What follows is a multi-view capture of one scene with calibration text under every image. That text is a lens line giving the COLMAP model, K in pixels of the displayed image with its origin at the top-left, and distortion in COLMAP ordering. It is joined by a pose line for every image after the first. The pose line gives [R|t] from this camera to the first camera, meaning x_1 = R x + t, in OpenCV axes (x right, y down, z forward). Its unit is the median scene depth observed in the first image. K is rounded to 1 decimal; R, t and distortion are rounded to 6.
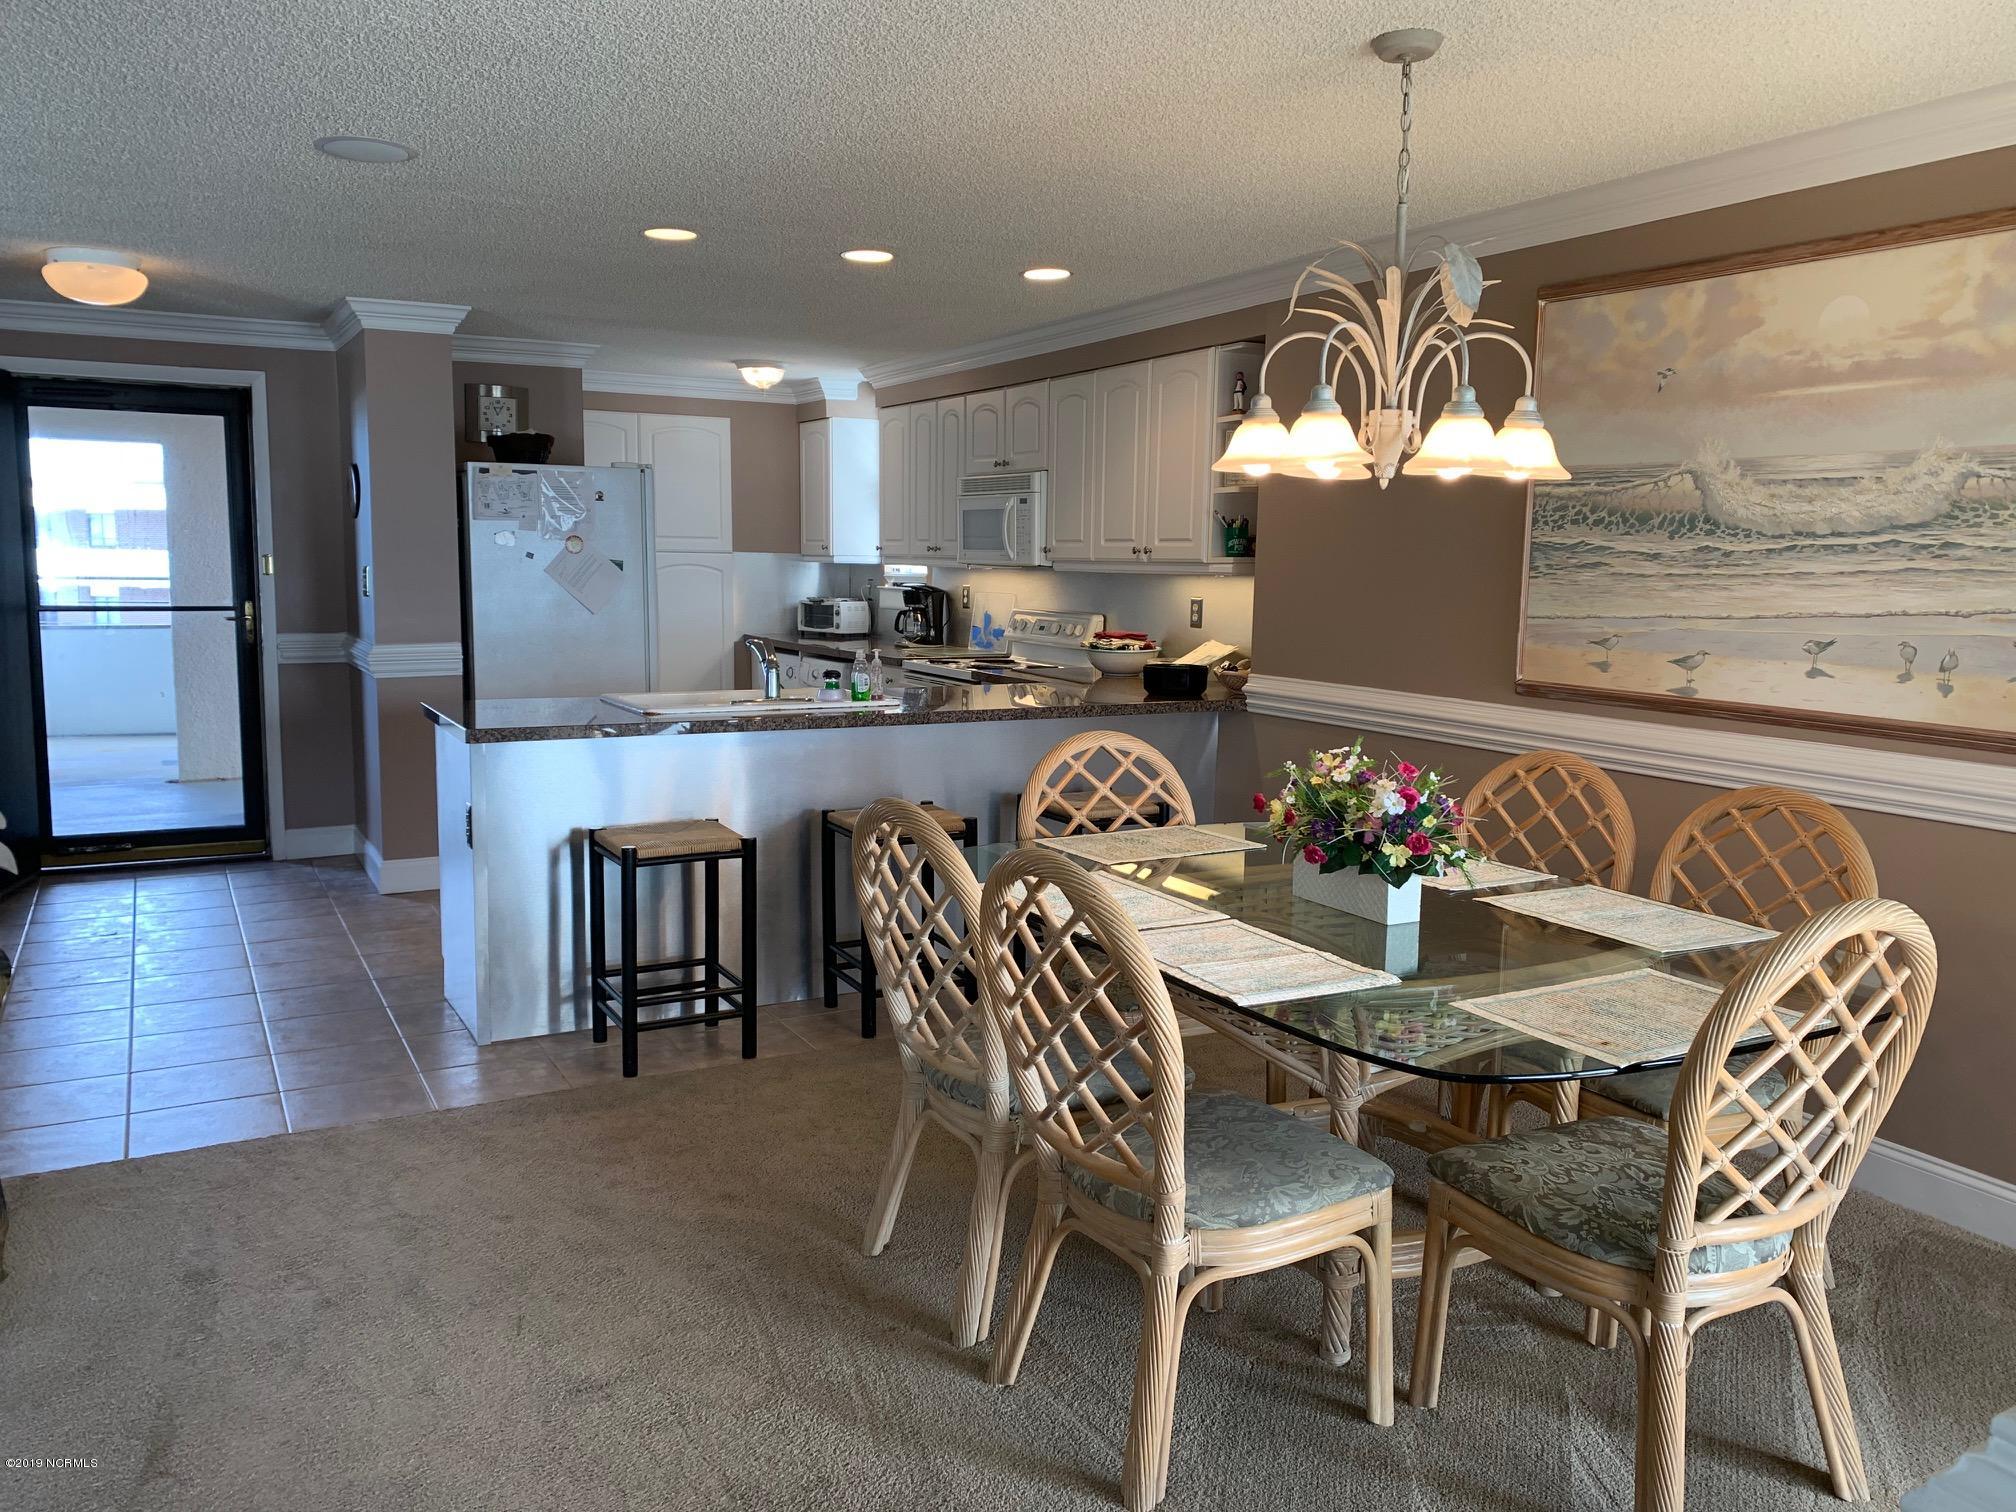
lens RADIAL K [[1543.1, 0, 1009.8], [0, 1543.1, 750.9], [0, 0, 1]] dist [0.040386, -0.047799]
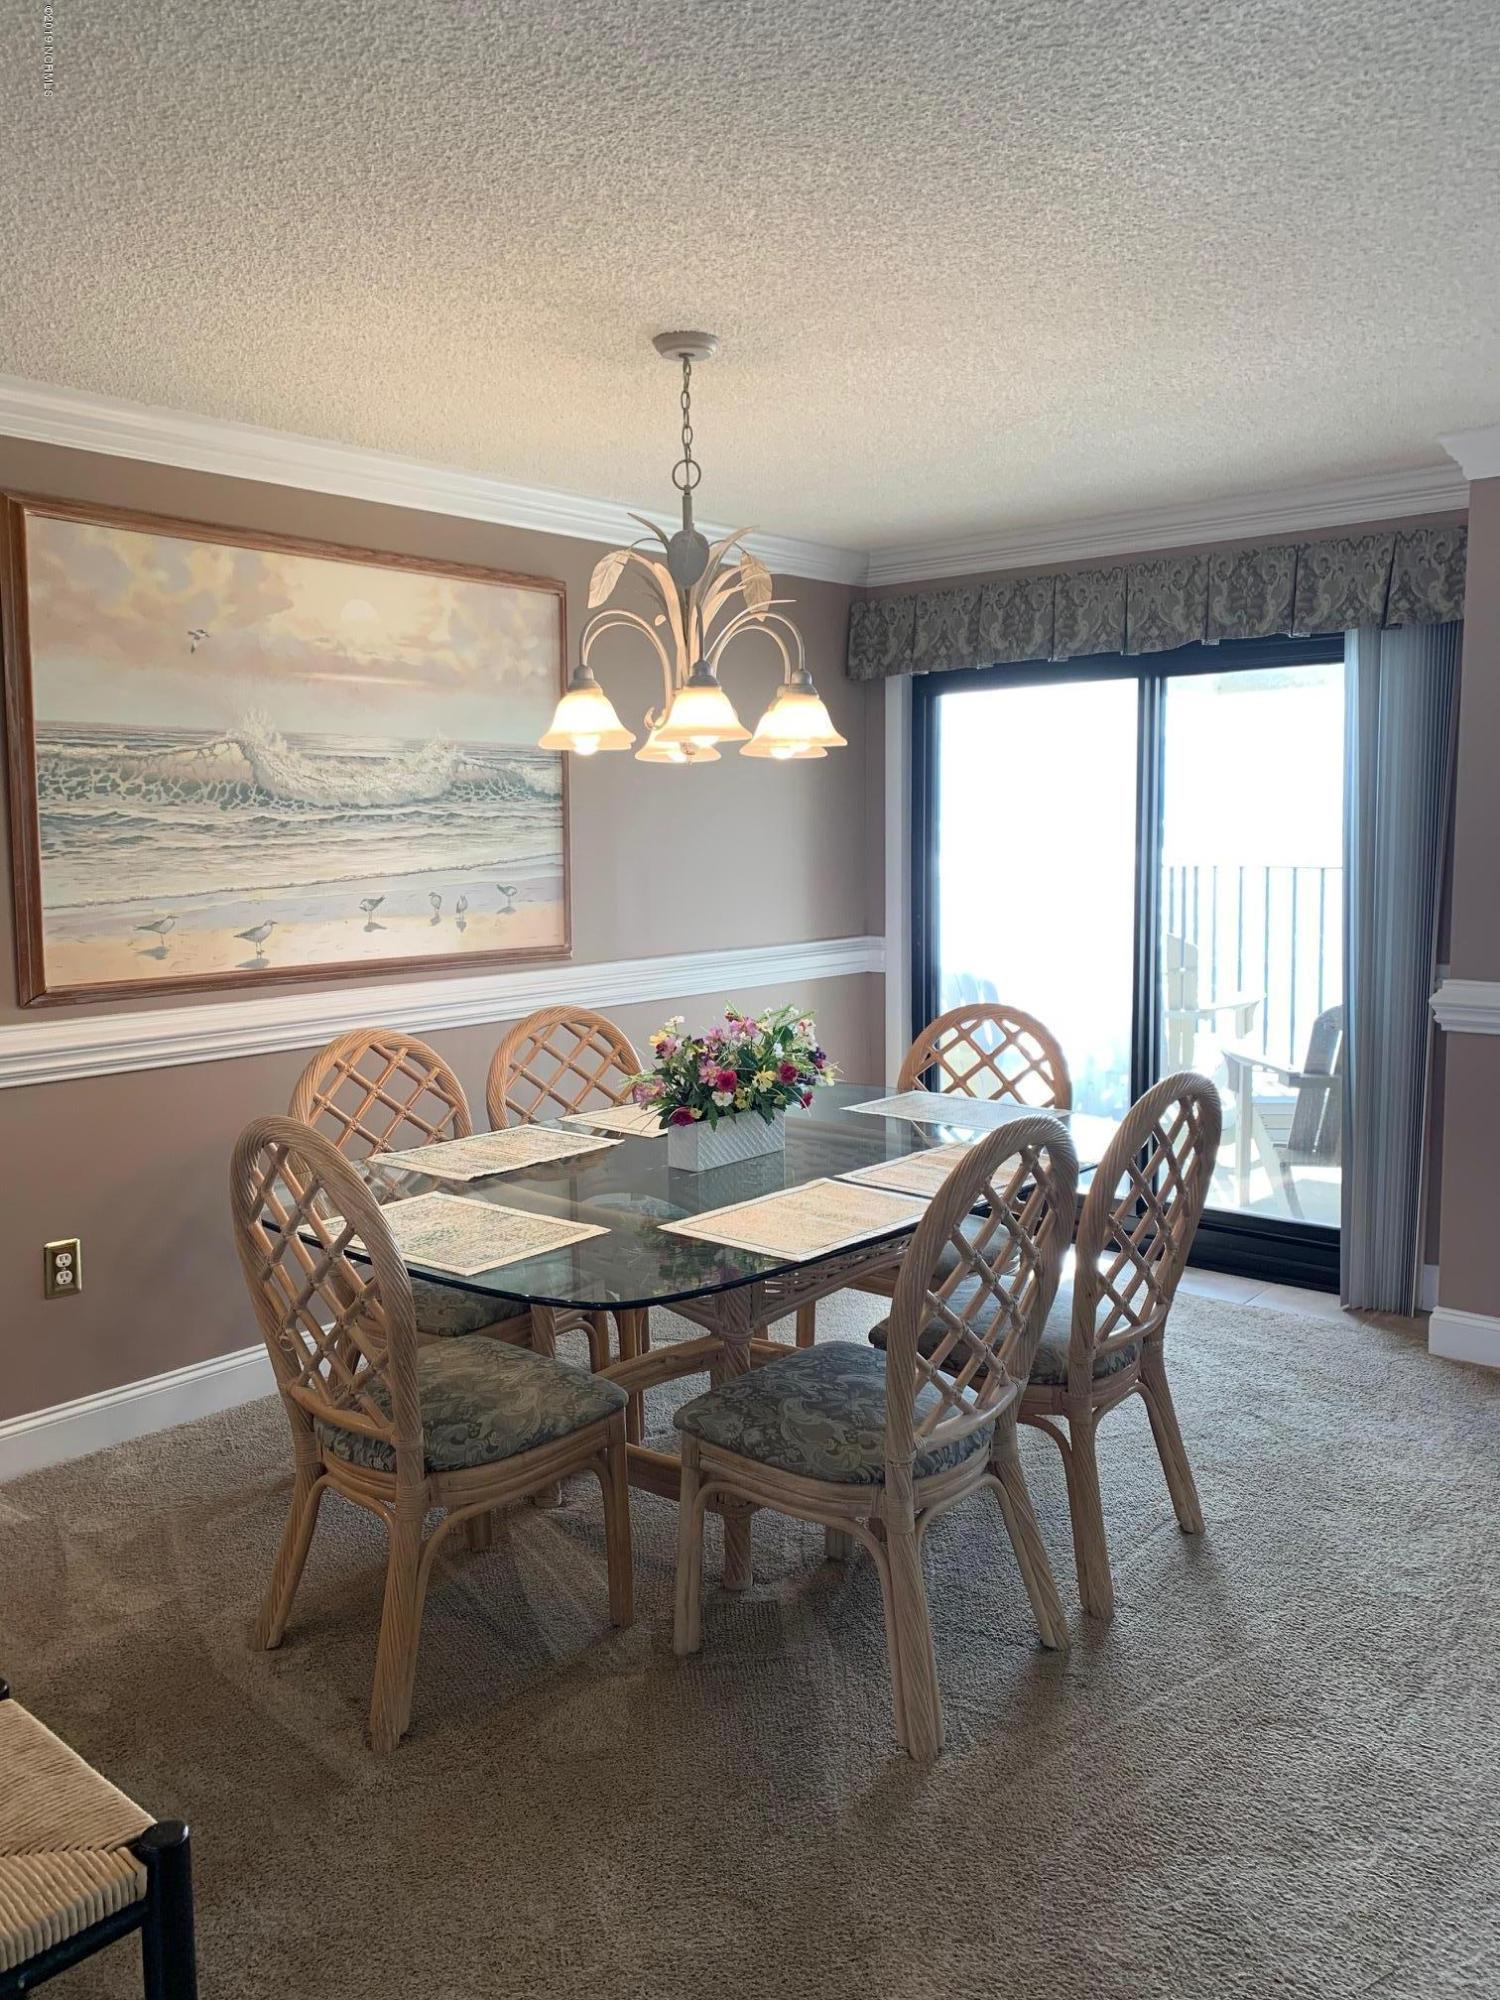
lens RADIAL K [[1530.9, 0, 746.6], [0, 1530.9, 982.0], [0, 0, 1]] dist [0.040386, -0.047799]
pose [[-0.339580, -0.104850, 0.934715, -0.547205], [0.131041, 0.978802, 0.157402, -0.130784], [-0.931404, 0.175936, -0.318642, 0.956383]]
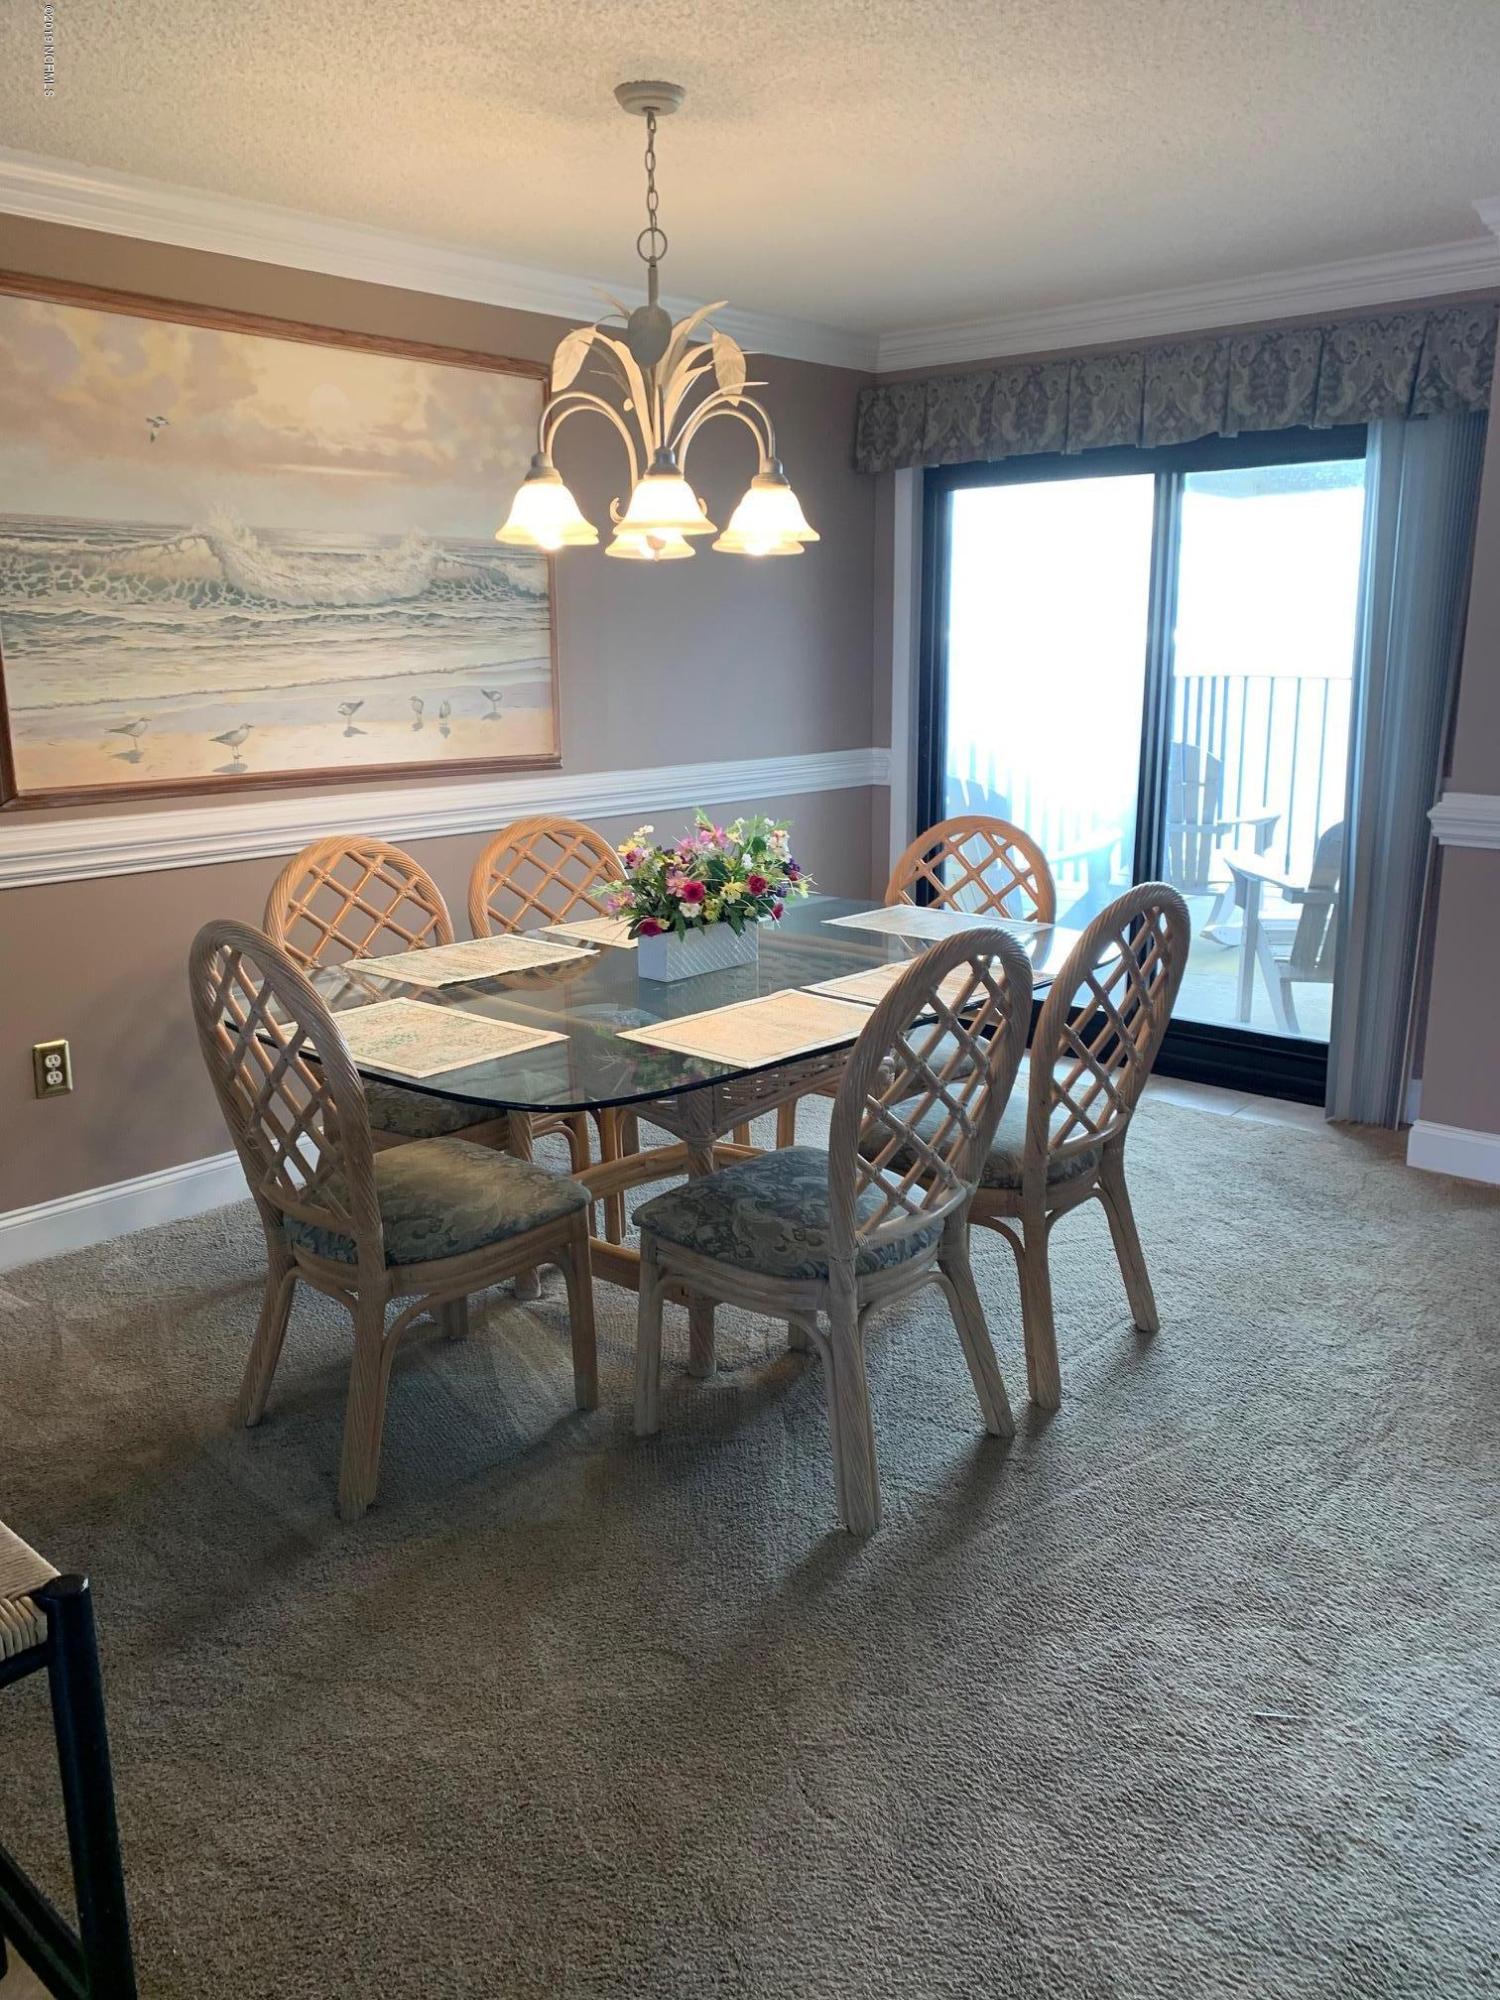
lens RADIAL K [[1530.9, 0, 761.6], [0, 1530.9, 1001.8], [0, 0, 1]] dist [0.040386, -0.047799]
pose [[-0.322464, -0.229790, 0.918267, -0.556135], [0.127782, 0.950640, 0.282764, -0.121811], [-0.937917, 0.208519, -0.277185, 0.923294]]
